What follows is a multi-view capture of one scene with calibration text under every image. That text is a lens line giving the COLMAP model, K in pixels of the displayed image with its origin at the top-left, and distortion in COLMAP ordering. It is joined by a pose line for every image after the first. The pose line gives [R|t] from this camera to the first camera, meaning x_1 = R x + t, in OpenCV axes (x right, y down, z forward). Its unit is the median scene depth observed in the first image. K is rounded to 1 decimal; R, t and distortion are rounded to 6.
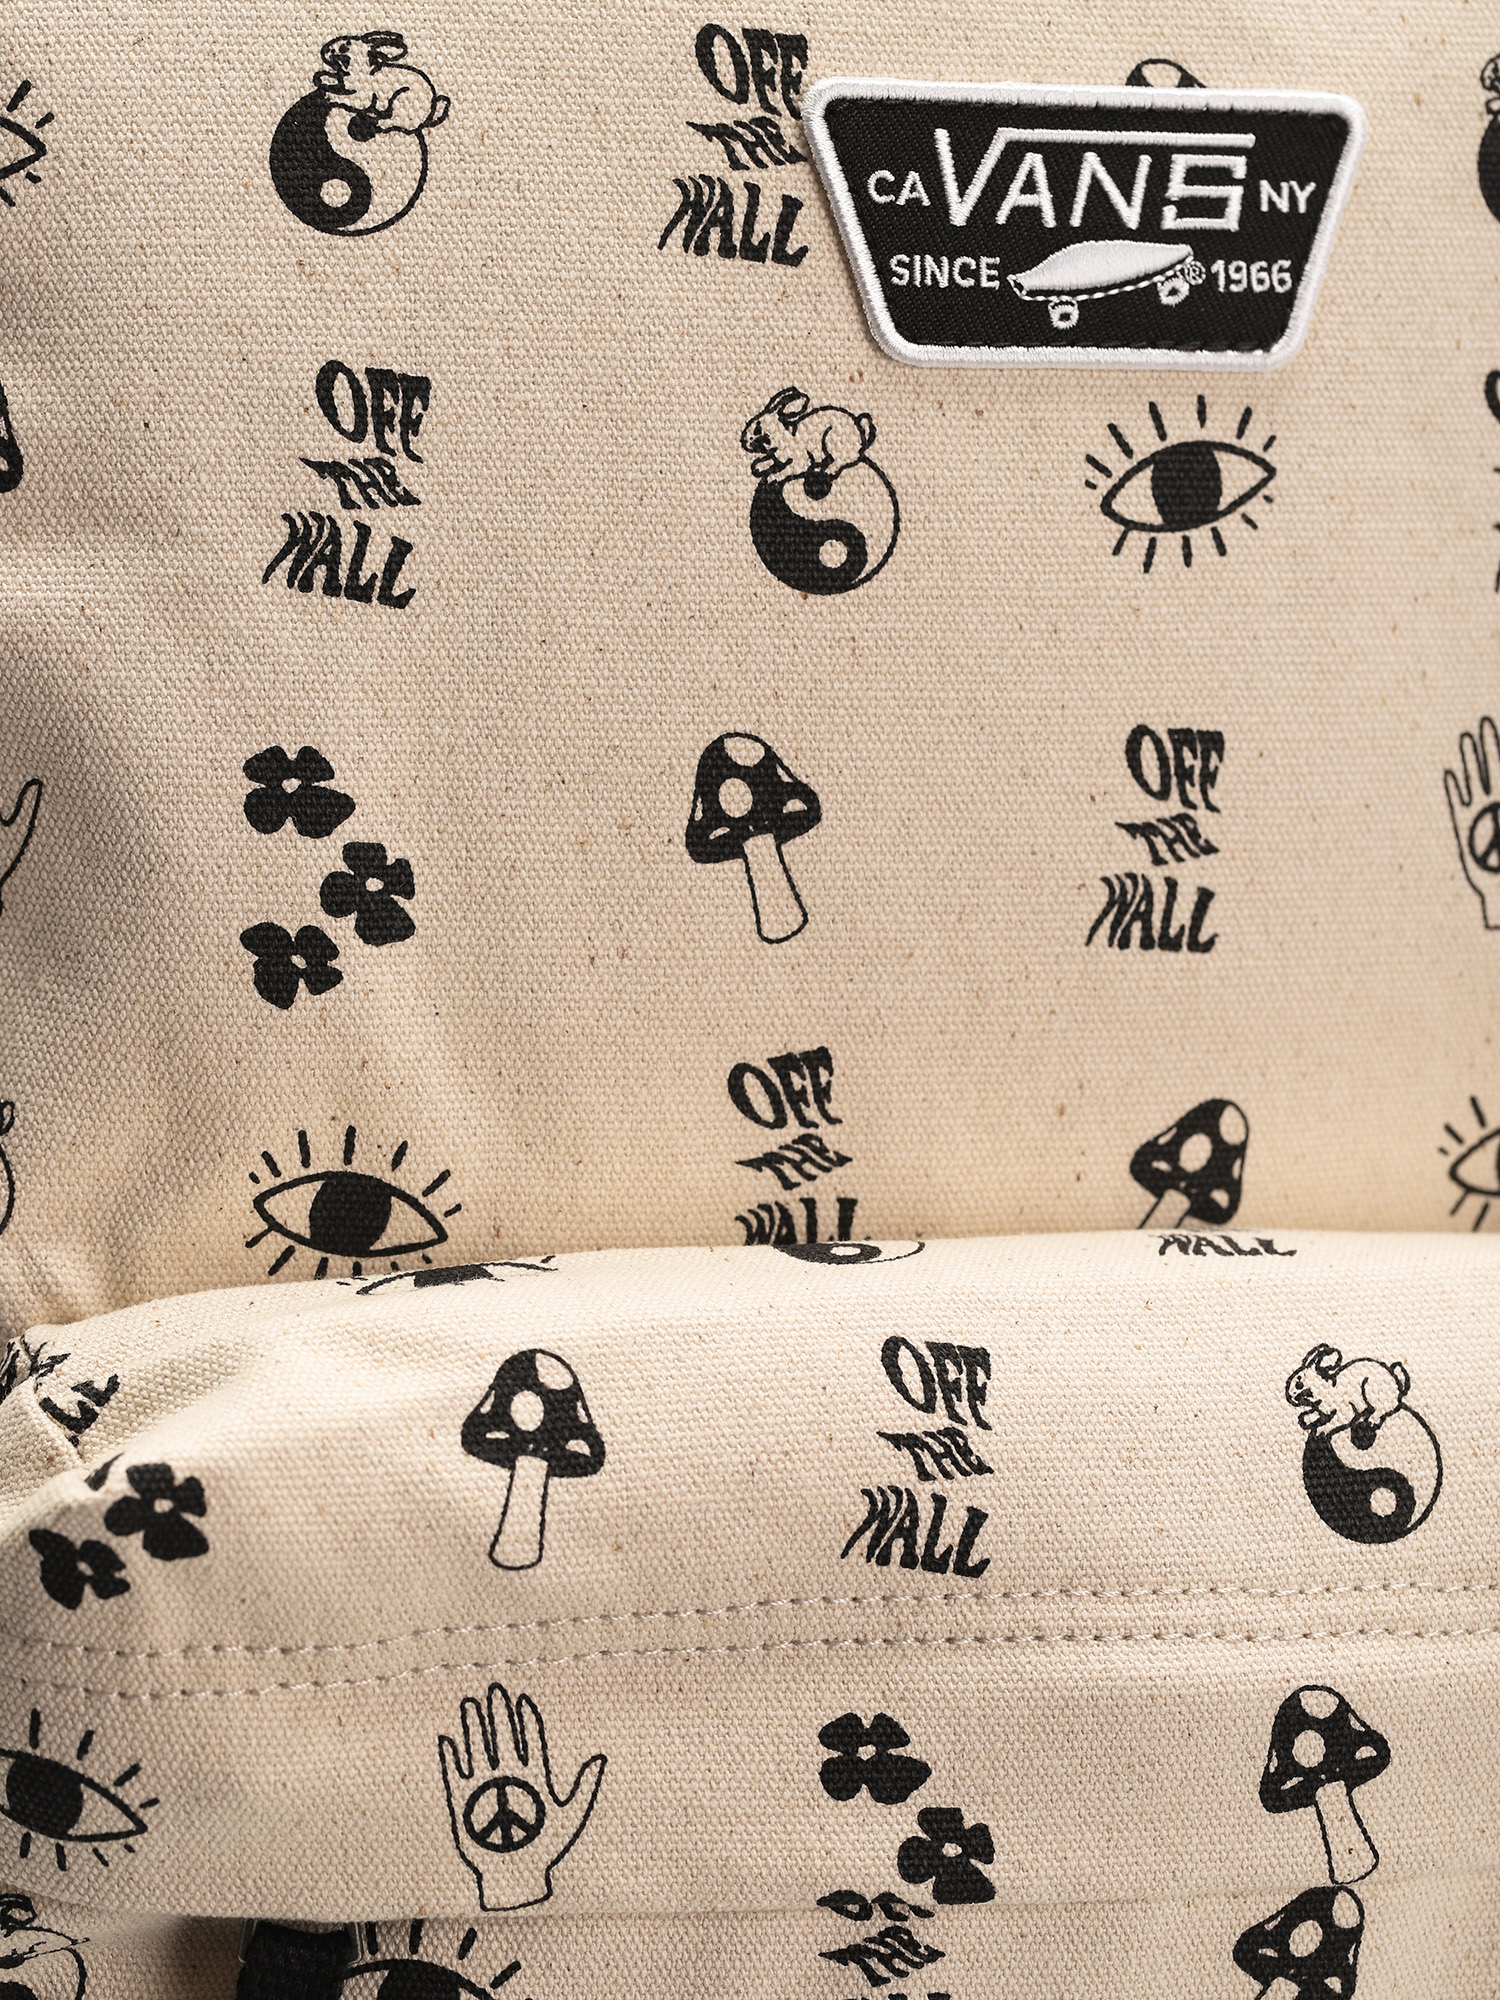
lens RADIAL K [[7293.2, 0, 750.0], [0, 7293.2, 1000.0], [0, 0, 1]] dist [-0.093705, 1.389049]
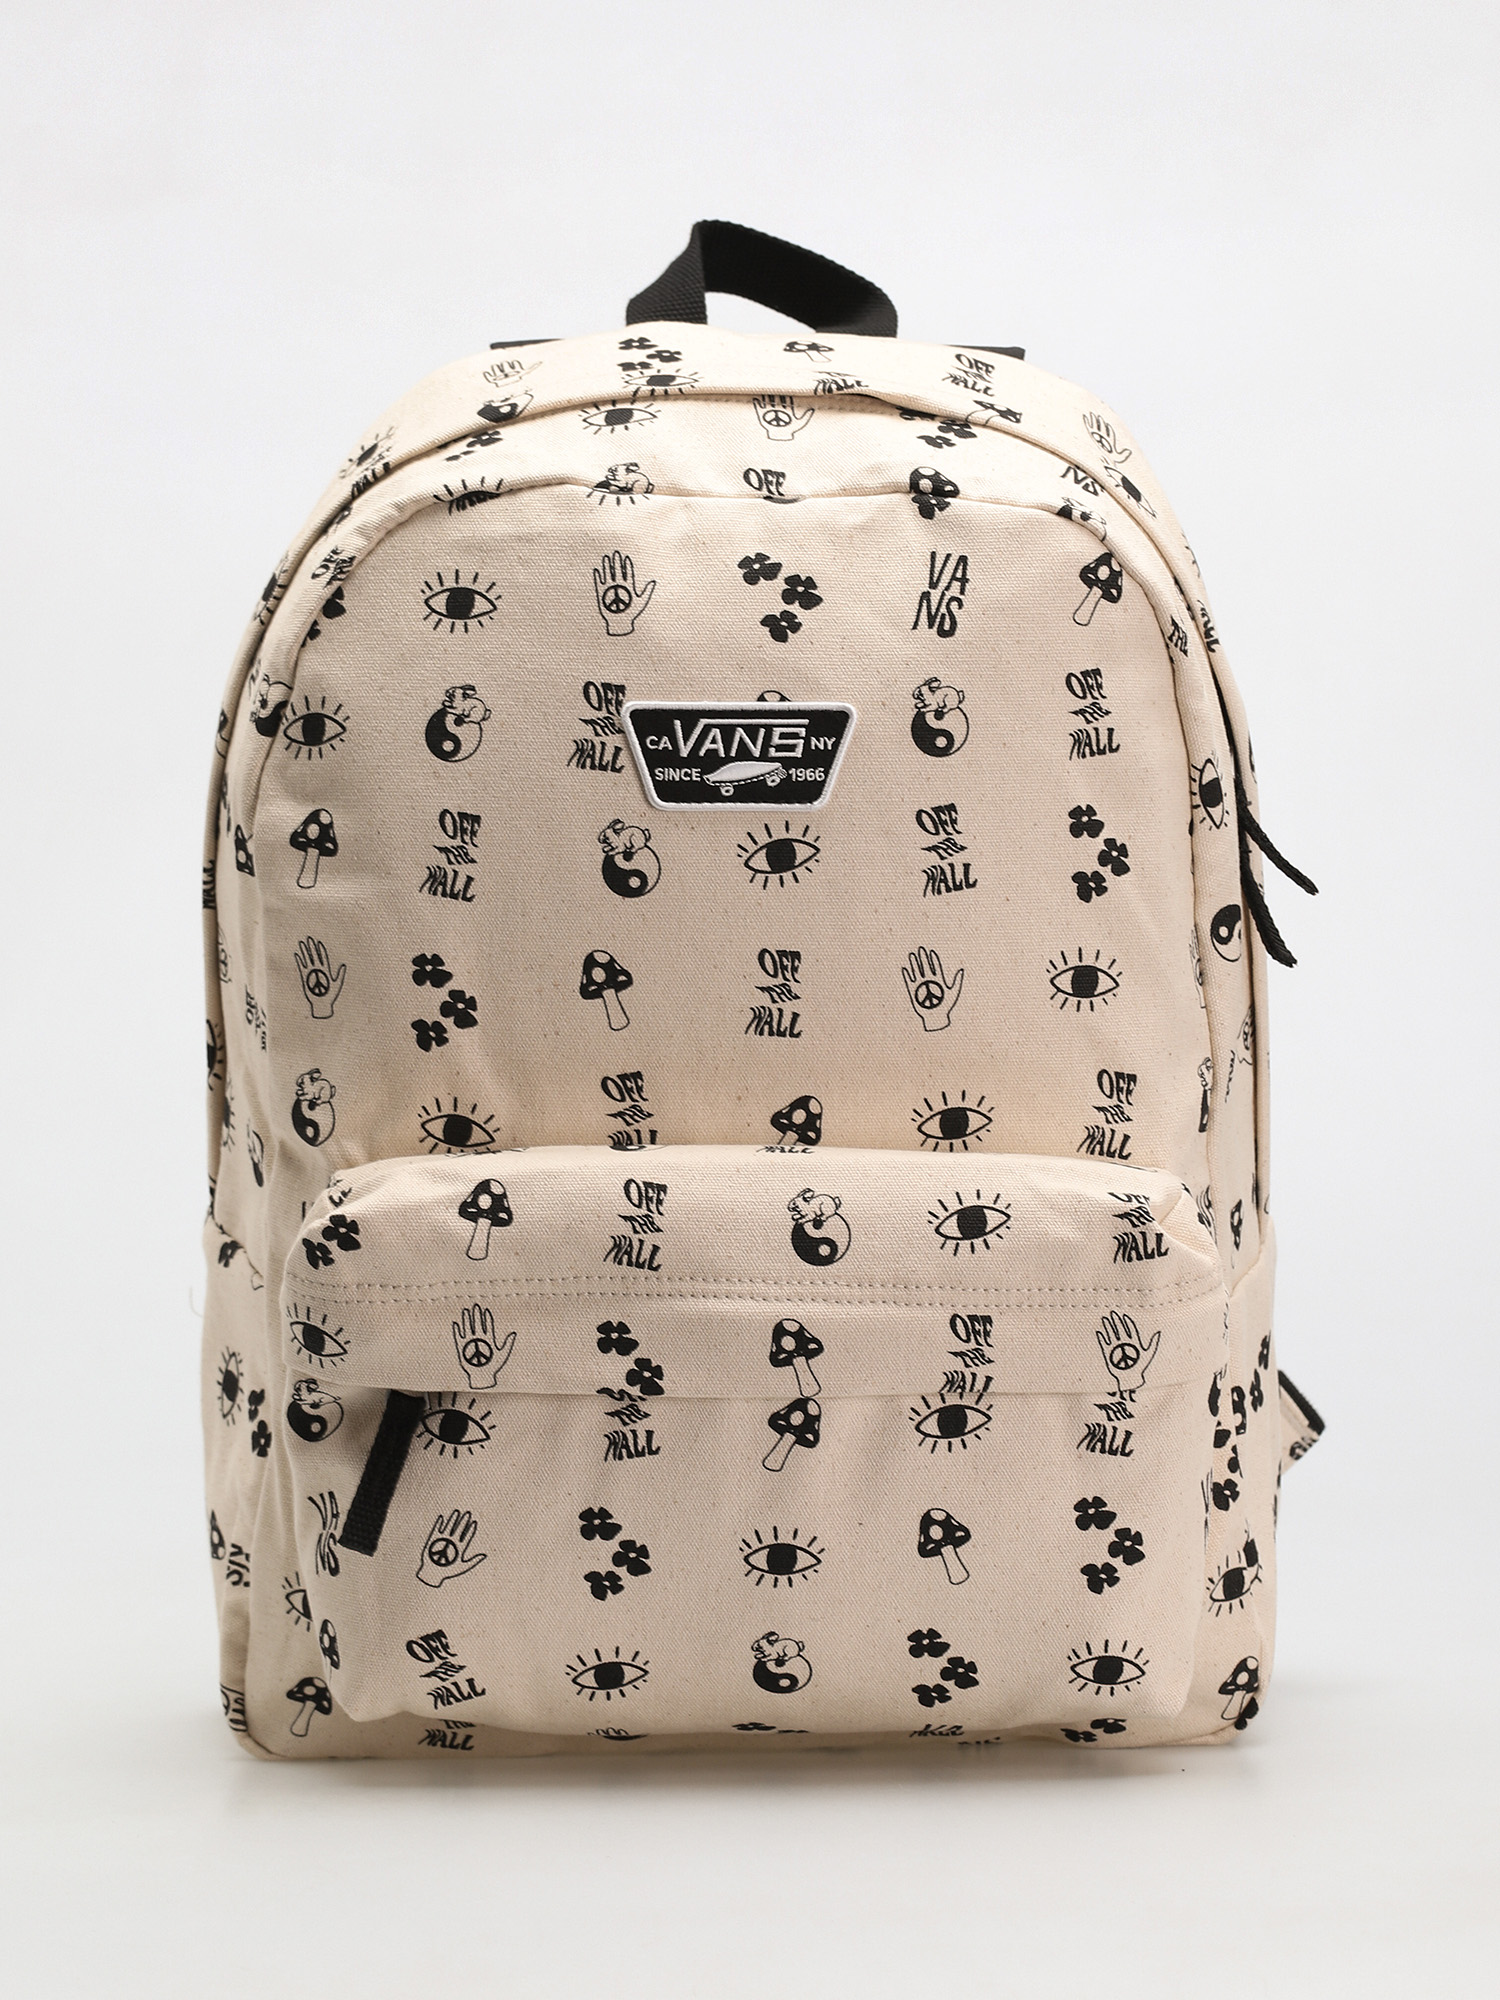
lens RADIAL K [[7293.2, 0, 750.0], [0, 7293.2, 1000.0], [0, 0, 1]] dist [-0.093705, 1.389049]
pose [[0.940963, 0.015329, -0.338162, 0.940360], [-0.021271, 0.999678, -0.013871, 0.016593], [0.337840, 0.020245, 0.940986, -1.455214]]
